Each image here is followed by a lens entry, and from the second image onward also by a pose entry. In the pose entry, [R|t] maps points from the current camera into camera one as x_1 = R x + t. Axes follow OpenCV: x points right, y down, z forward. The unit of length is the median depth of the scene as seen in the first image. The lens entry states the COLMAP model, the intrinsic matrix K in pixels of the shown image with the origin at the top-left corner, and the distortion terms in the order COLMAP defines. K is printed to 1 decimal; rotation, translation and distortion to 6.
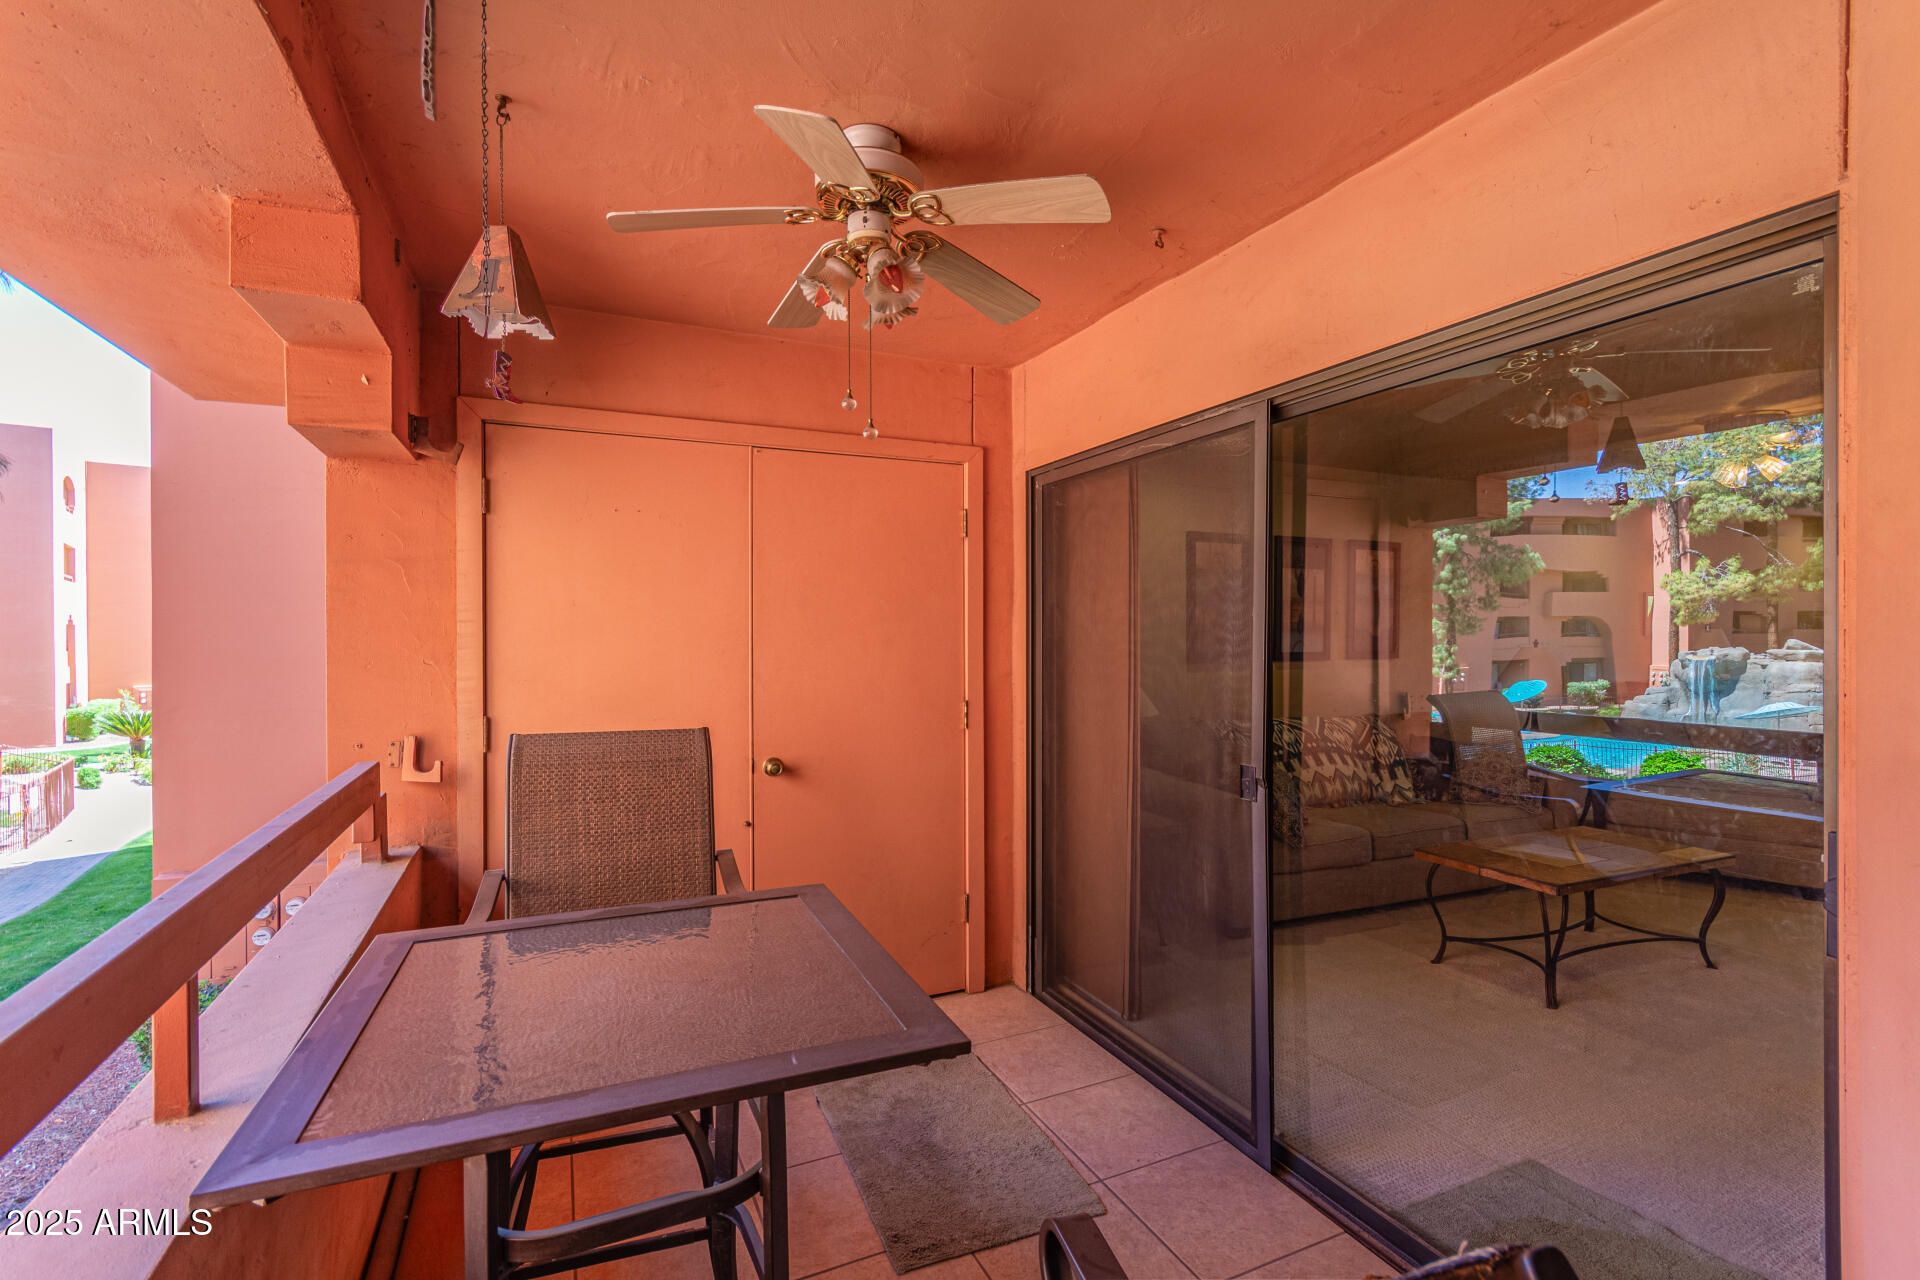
lens RADIAL K [[891.5, 0, 952.3], [0, 891.5, 632.8], [0, 0, 1]] dist [-0.002547, 0.003166]
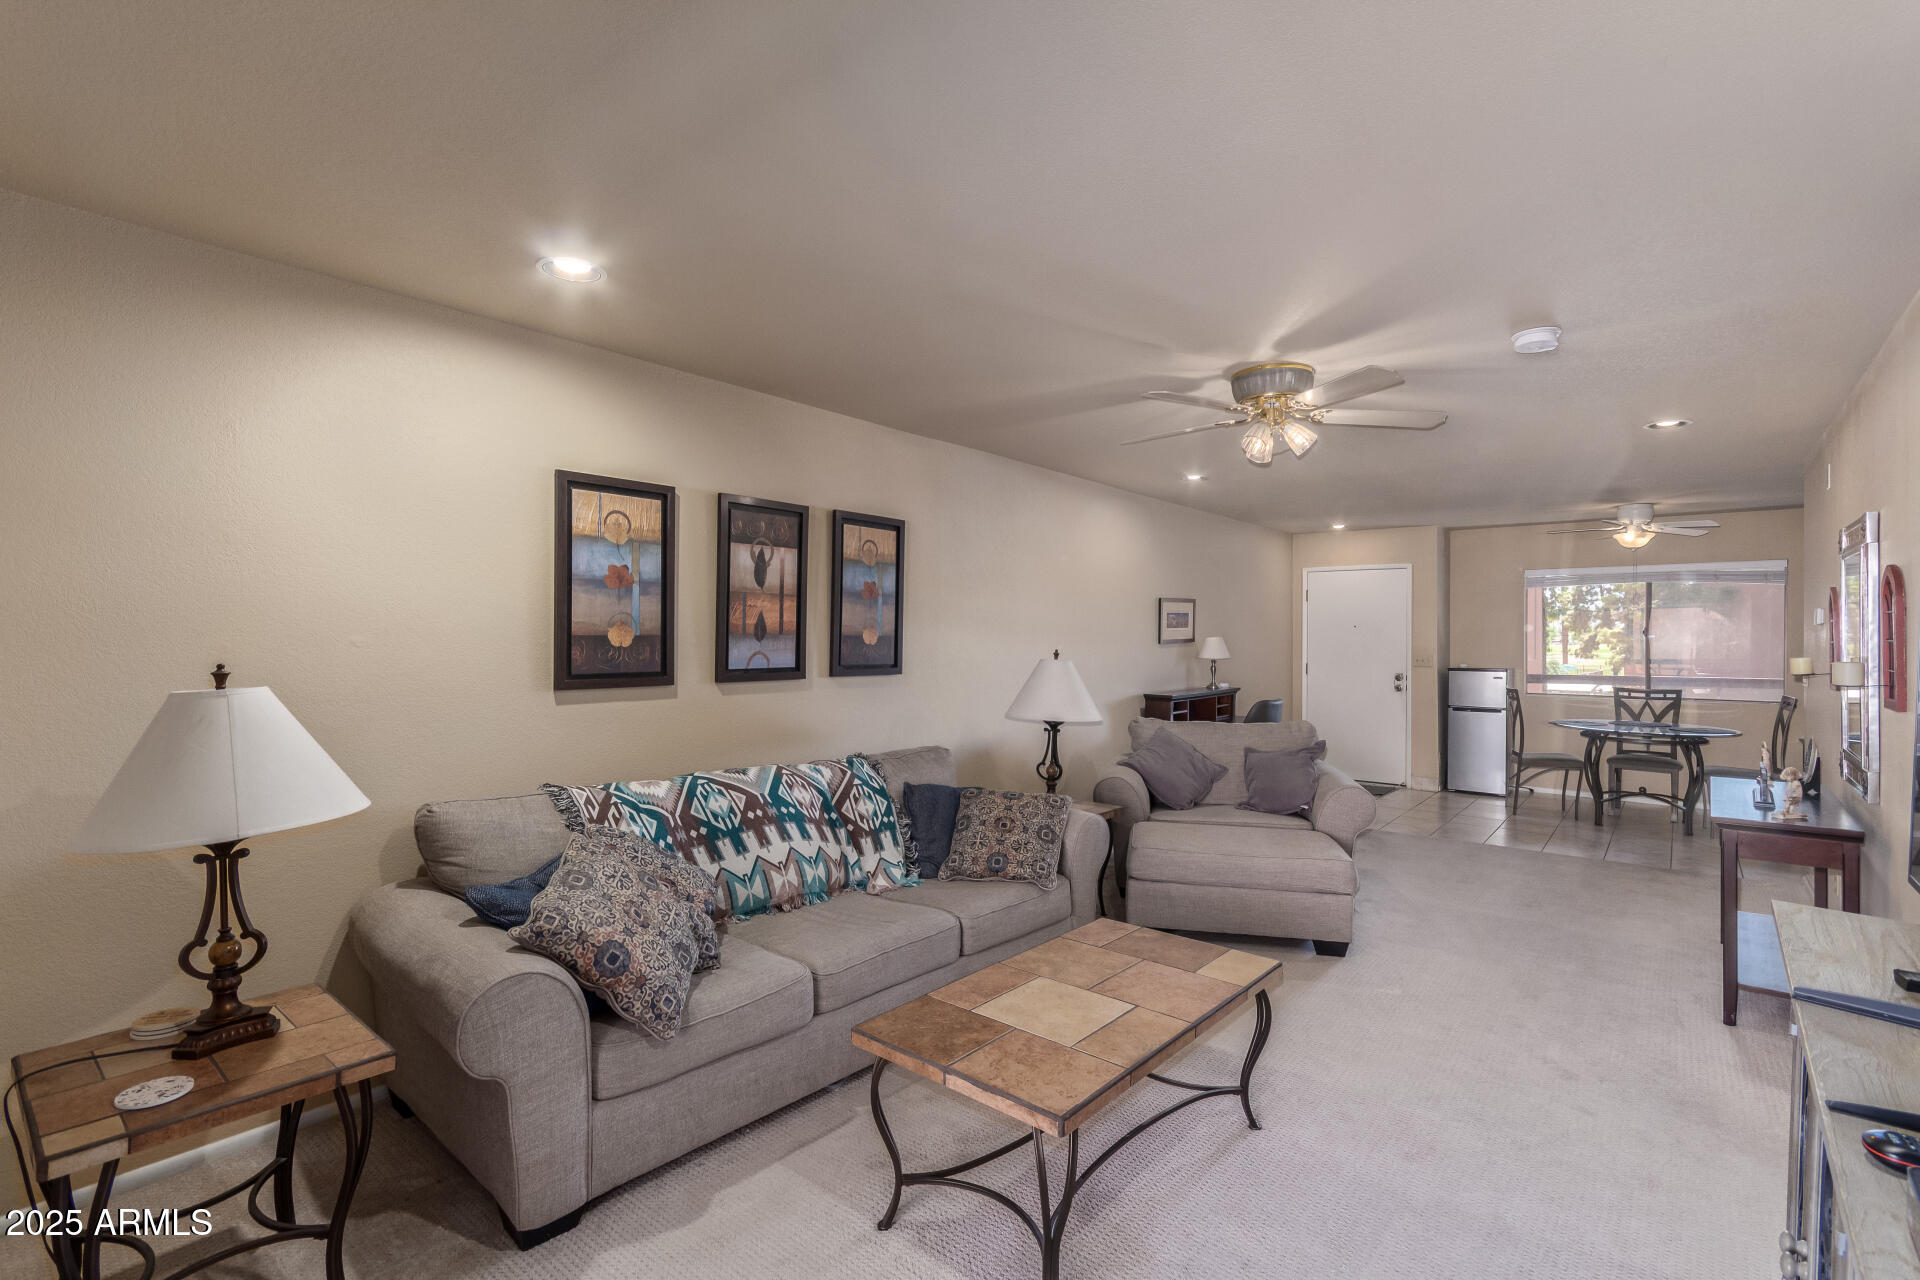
lens RADIAL K [[891.5, 0, 961.8], [0, 891.5, 638.6], [0, 0, 1]] dist [-0.002547, 0.003166]
pose [[0.899172, 0.003972, 0.437578, 0.255812], [-0.006333, 0.999972, 0.003937, -0.004319], [-0.437550, -0.006311, 0.899172, 0.357479]]
